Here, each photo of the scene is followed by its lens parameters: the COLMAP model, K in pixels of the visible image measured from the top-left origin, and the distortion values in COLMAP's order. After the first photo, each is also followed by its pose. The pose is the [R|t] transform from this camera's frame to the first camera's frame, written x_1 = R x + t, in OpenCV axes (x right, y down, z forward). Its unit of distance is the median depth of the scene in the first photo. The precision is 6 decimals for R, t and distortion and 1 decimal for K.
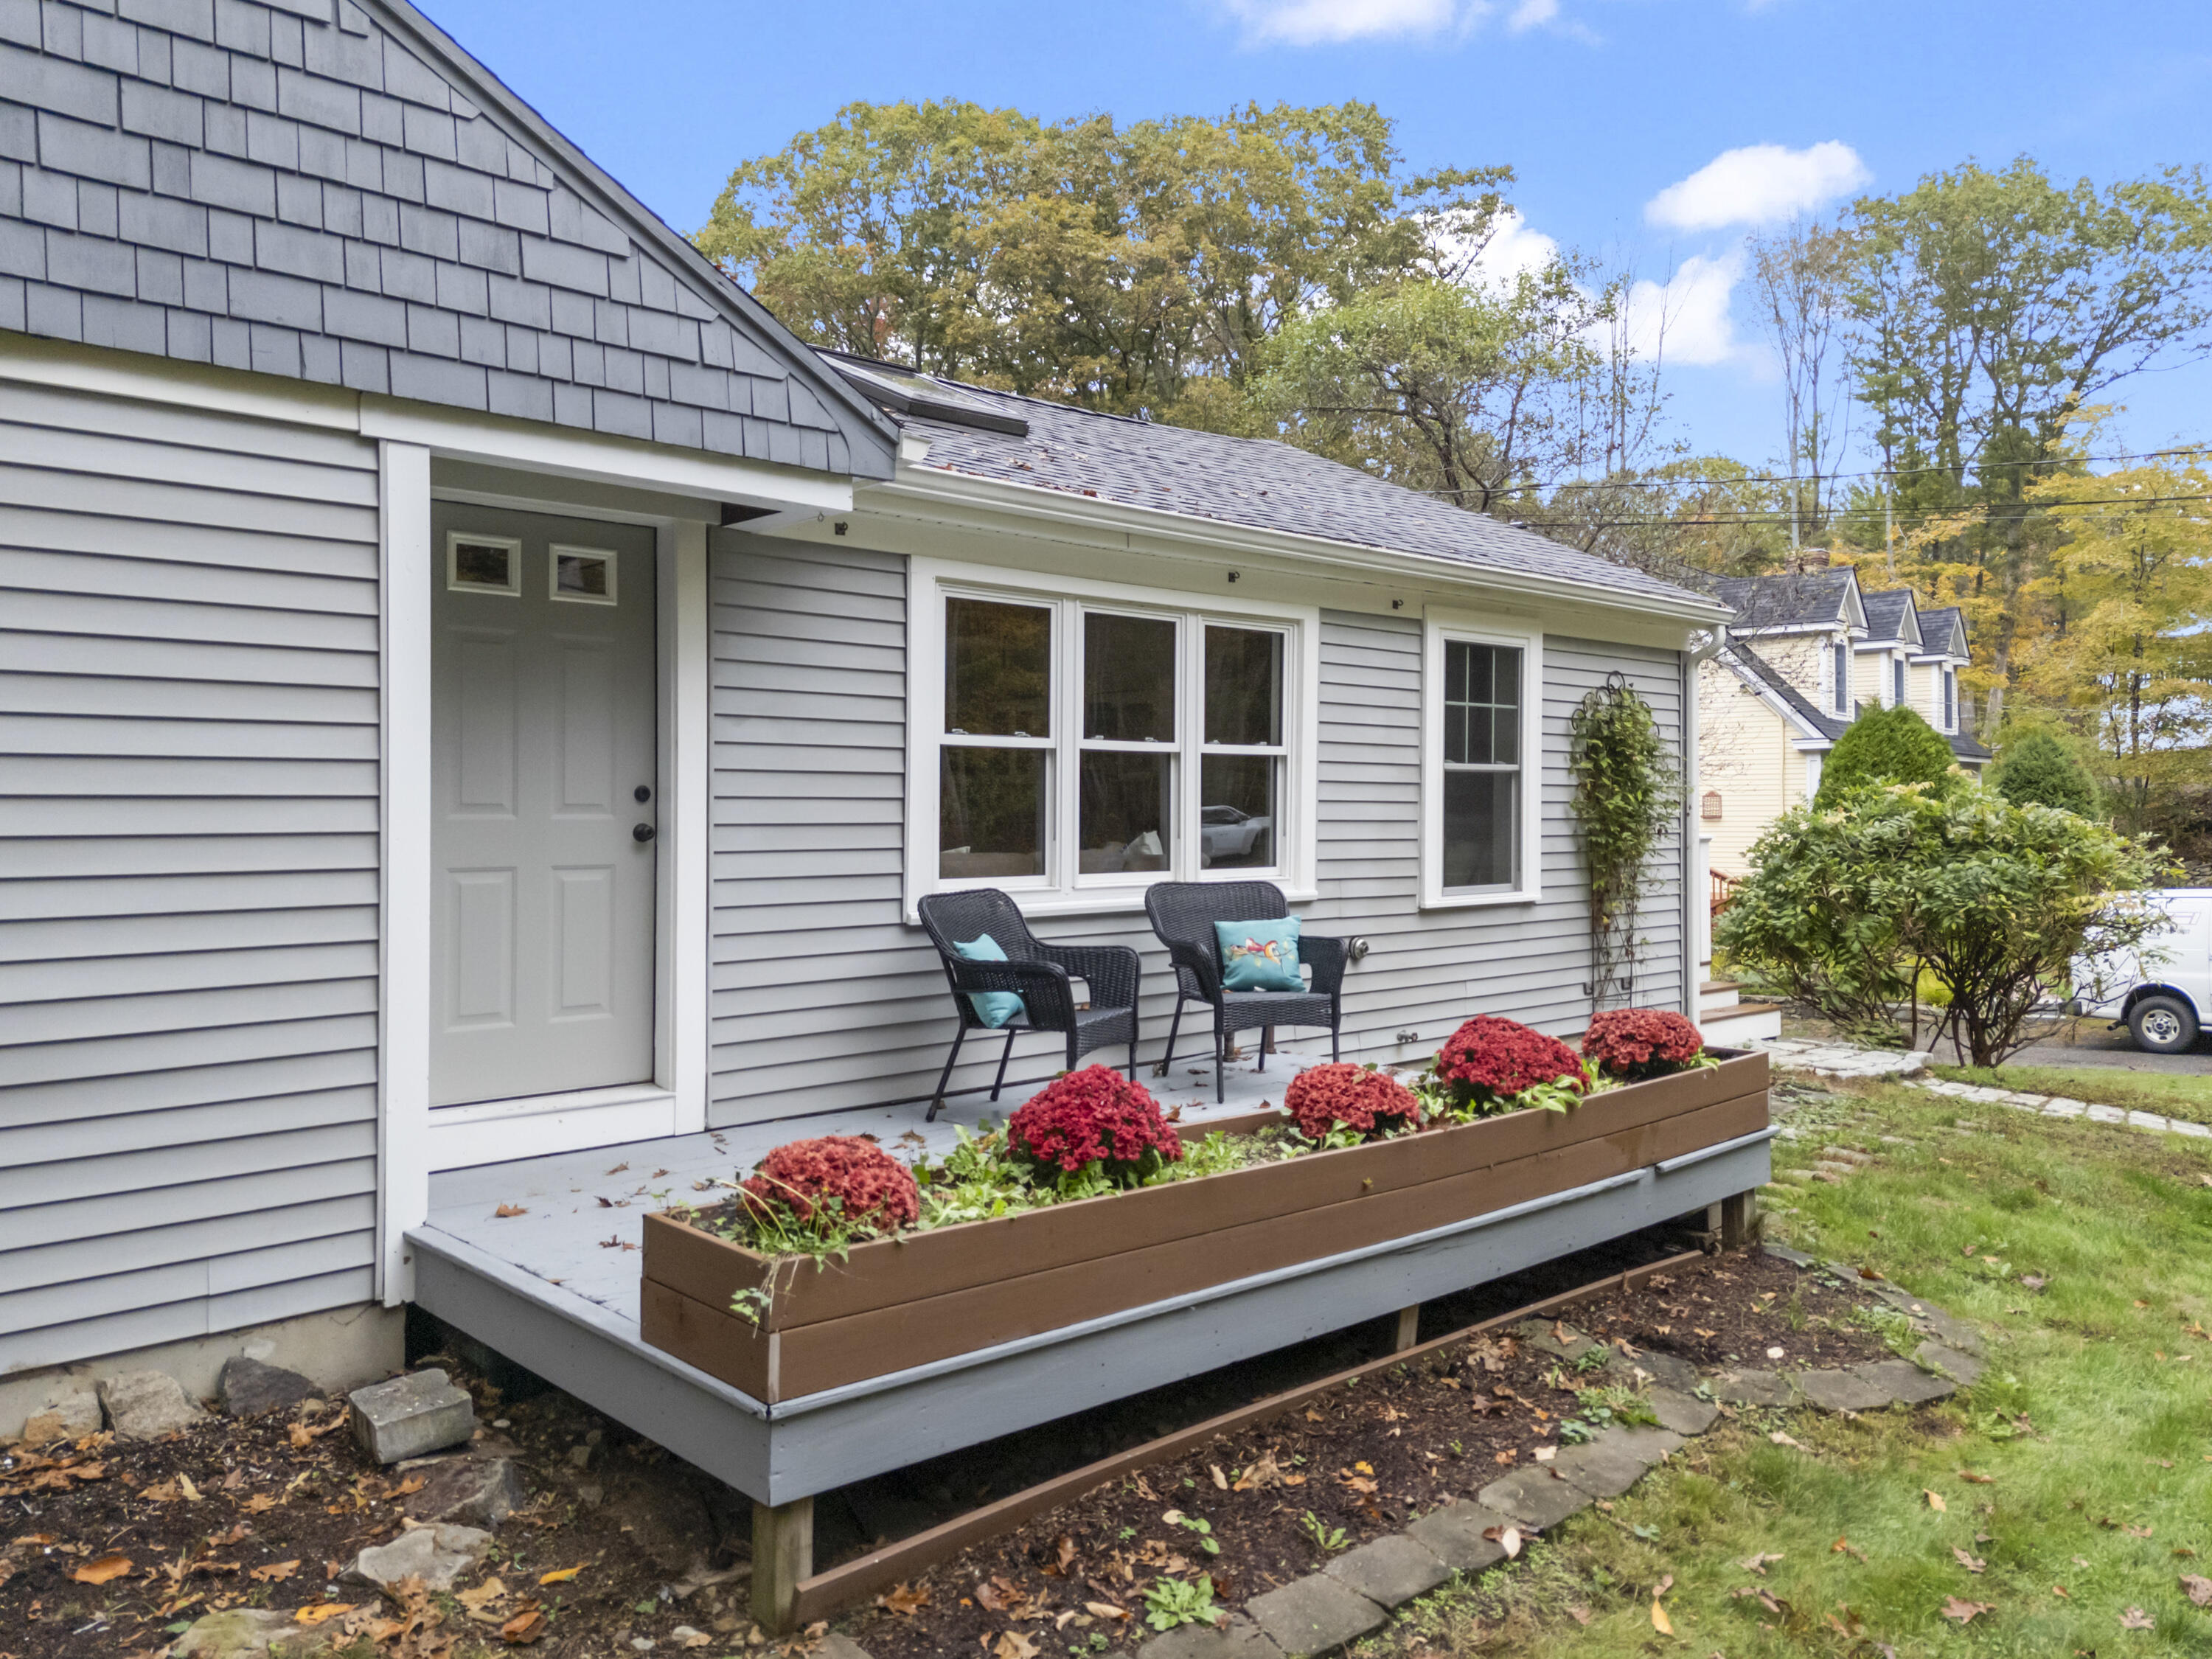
lens RADIAL K [[1630.9, 0, 1110.4], [0, 1630.9, 804.9], [0, 0, 1]] dist [0.085281, -0.080866]
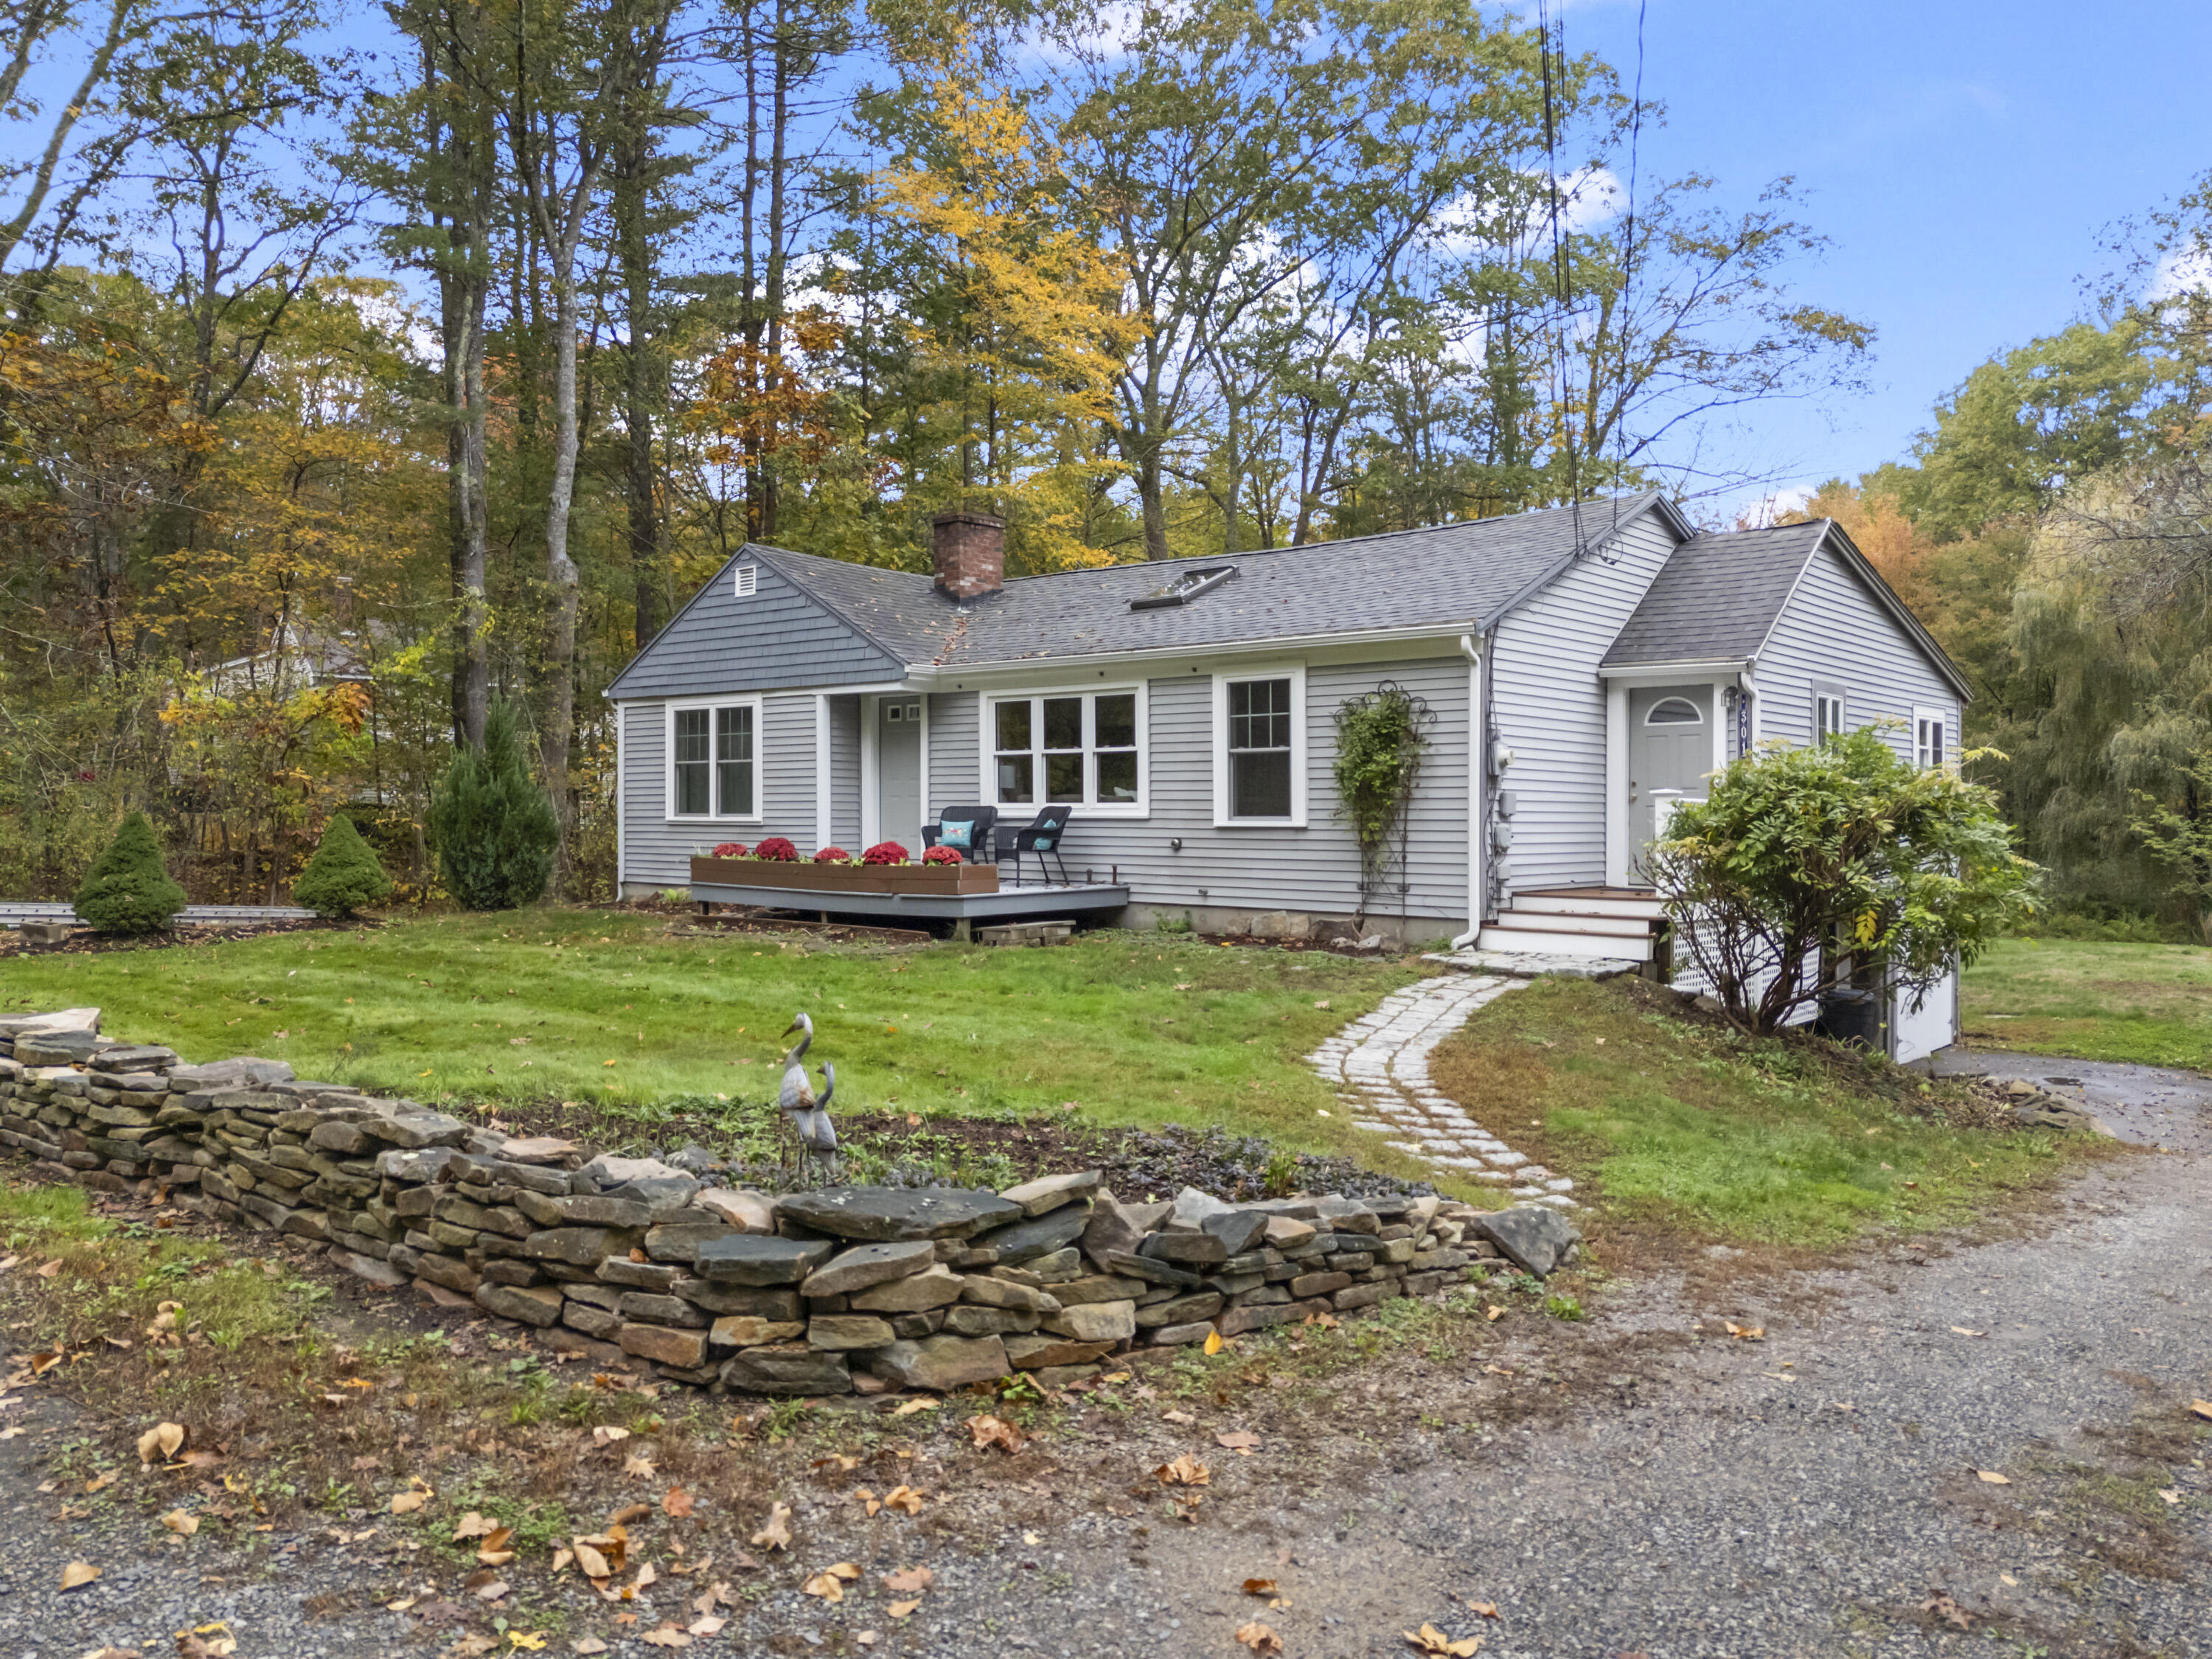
lens RADIAL K [[1621.6, 0, 1106.0], [0, 1621.6, 829.5], [0, 0, 1]] dist [0.089320, -0.082612]
pose [[0.113906, 0.010880, -0.993432, 2.376707], [-0.000269, 0.999940, 0.010920, 0.053857], [0.993491, -0.000977, 0.113902, 0.767475]]
